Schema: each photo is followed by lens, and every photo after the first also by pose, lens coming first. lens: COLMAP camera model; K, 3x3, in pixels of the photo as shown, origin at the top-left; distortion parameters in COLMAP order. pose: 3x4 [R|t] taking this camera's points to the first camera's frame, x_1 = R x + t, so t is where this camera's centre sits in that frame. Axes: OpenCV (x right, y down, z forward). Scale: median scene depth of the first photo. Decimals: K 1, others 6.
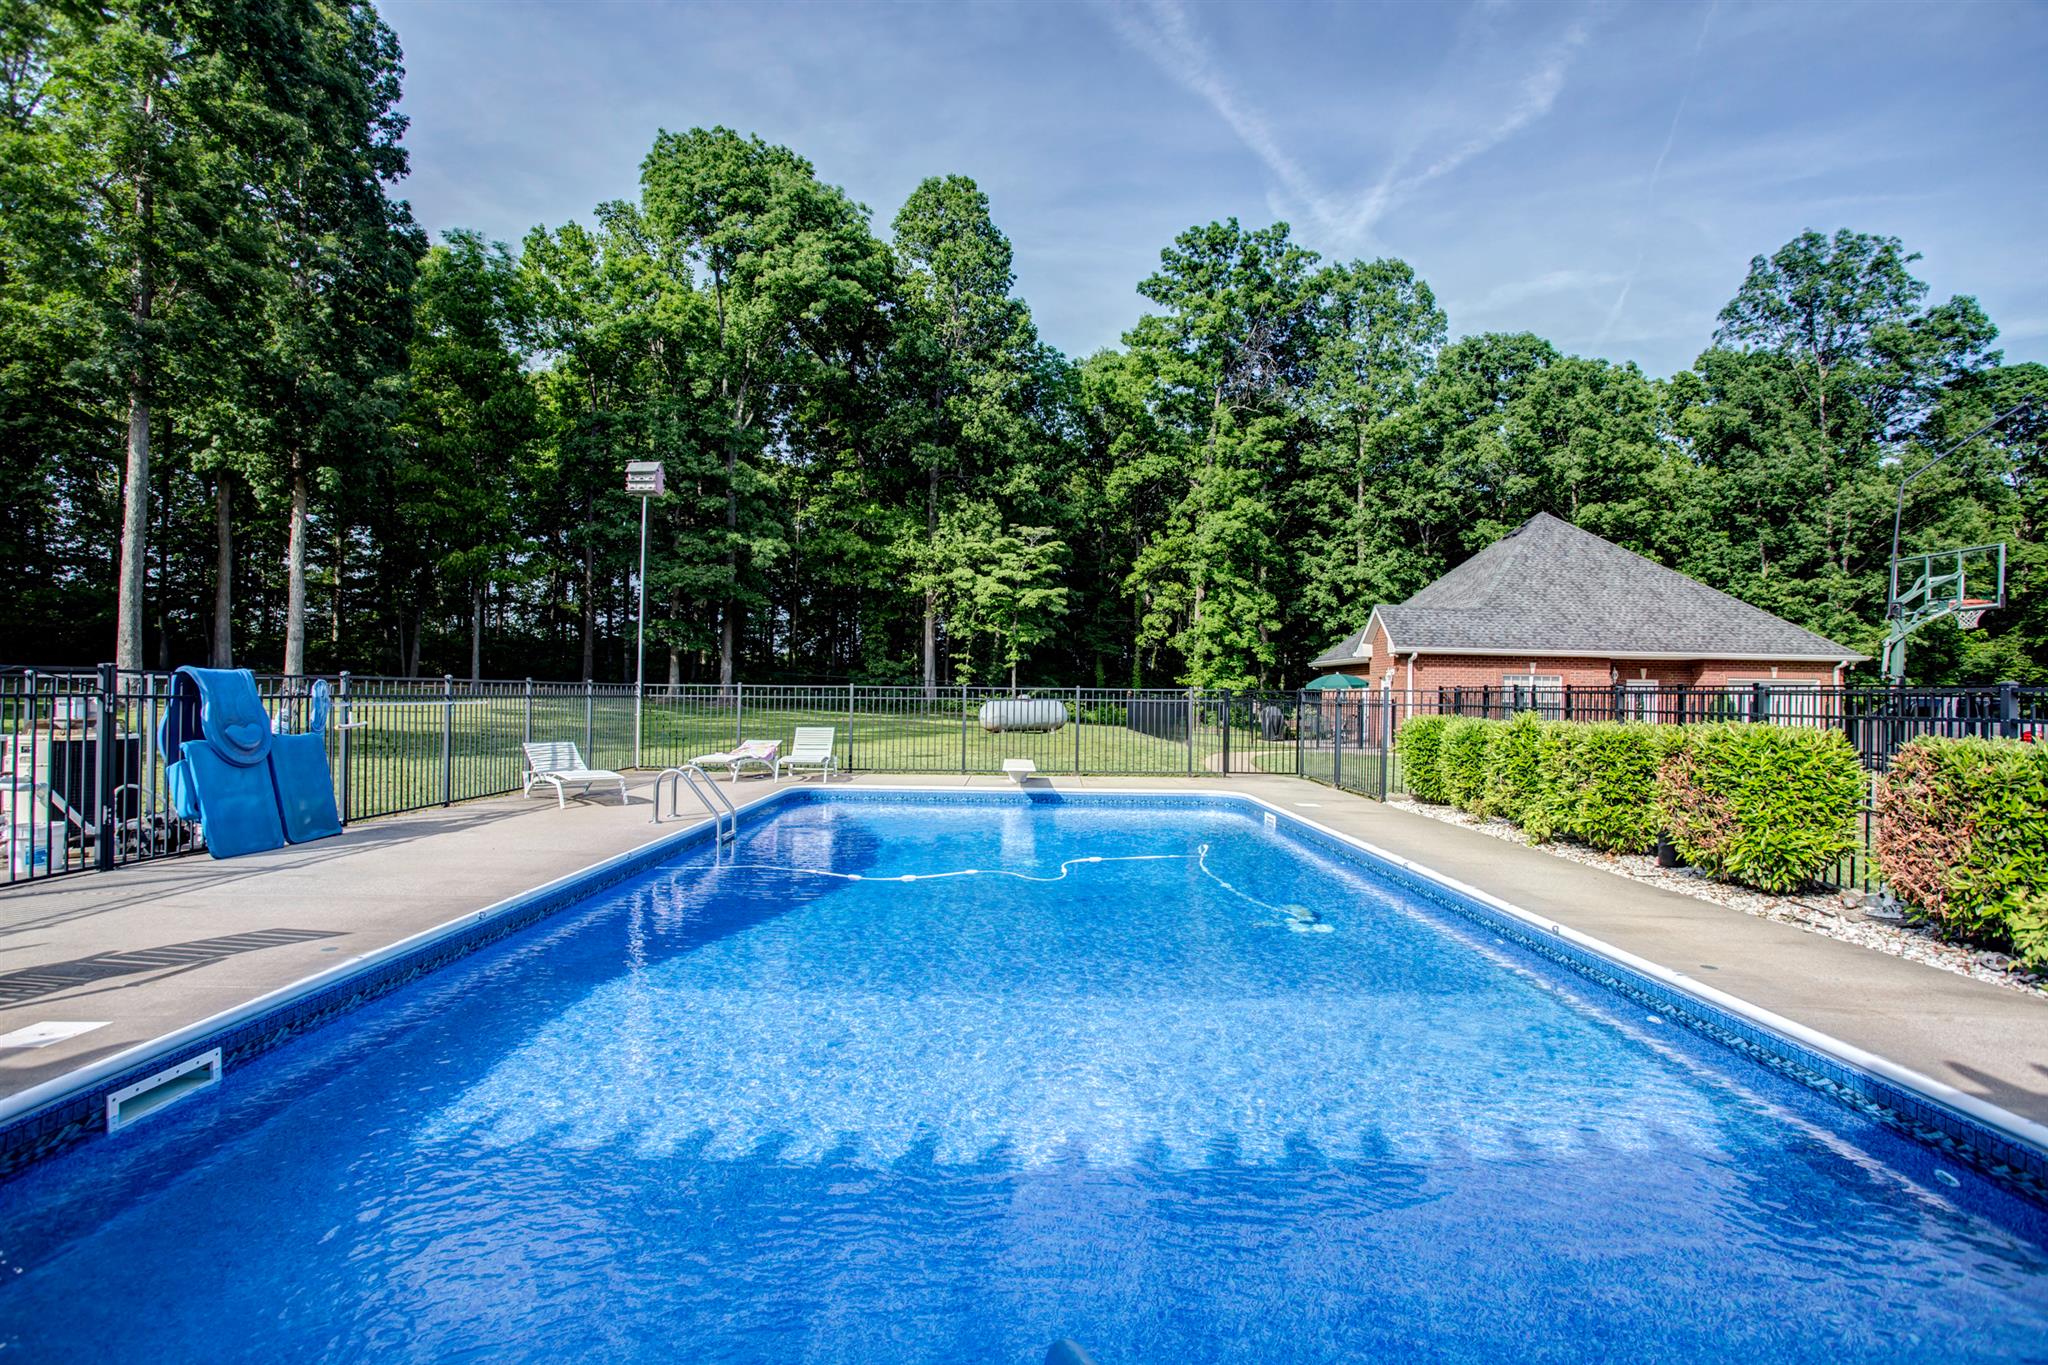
lens RADIAL K [[973.5, 0, 1006.5], [0, 973.5, 666.2], [0, 0, 1]] dist [-0.016672, 0.002314]
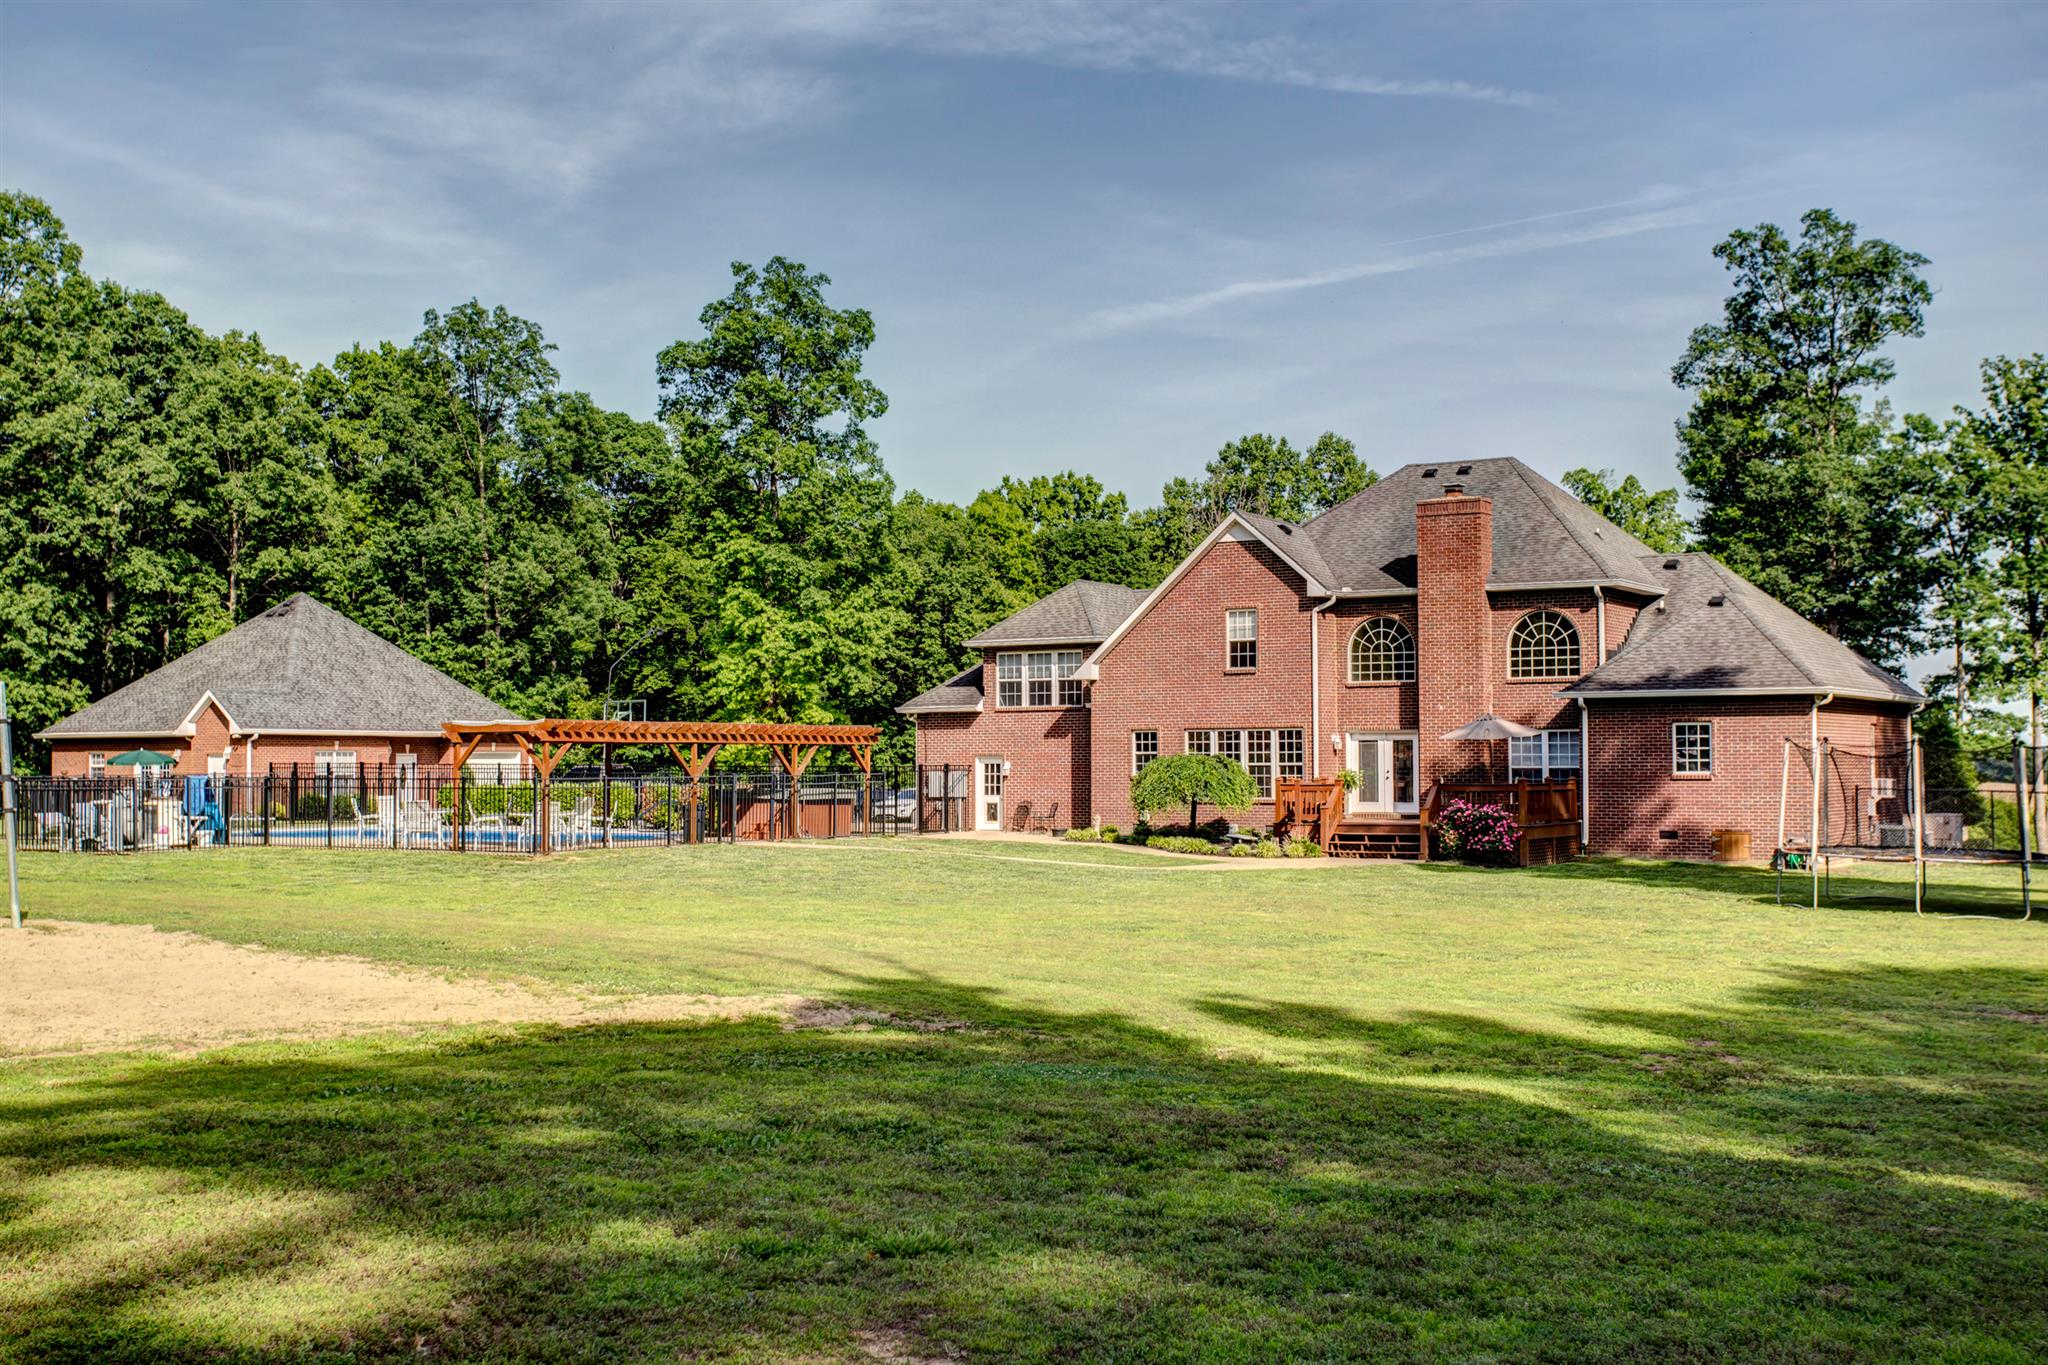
lens RADIAL K [[2206.1, 0, 1033.7], [0, 2206.1, 690.3], [0, 0, 1]] dist [0.056068, 0.000000]
pose [[0.527186, 0.003349, 0.849743, -0.812729], [-0.000077, 0.999992, -0.003893, -0.034528], [-0.849750, 0.001987, 0.527182, -0.708958]]
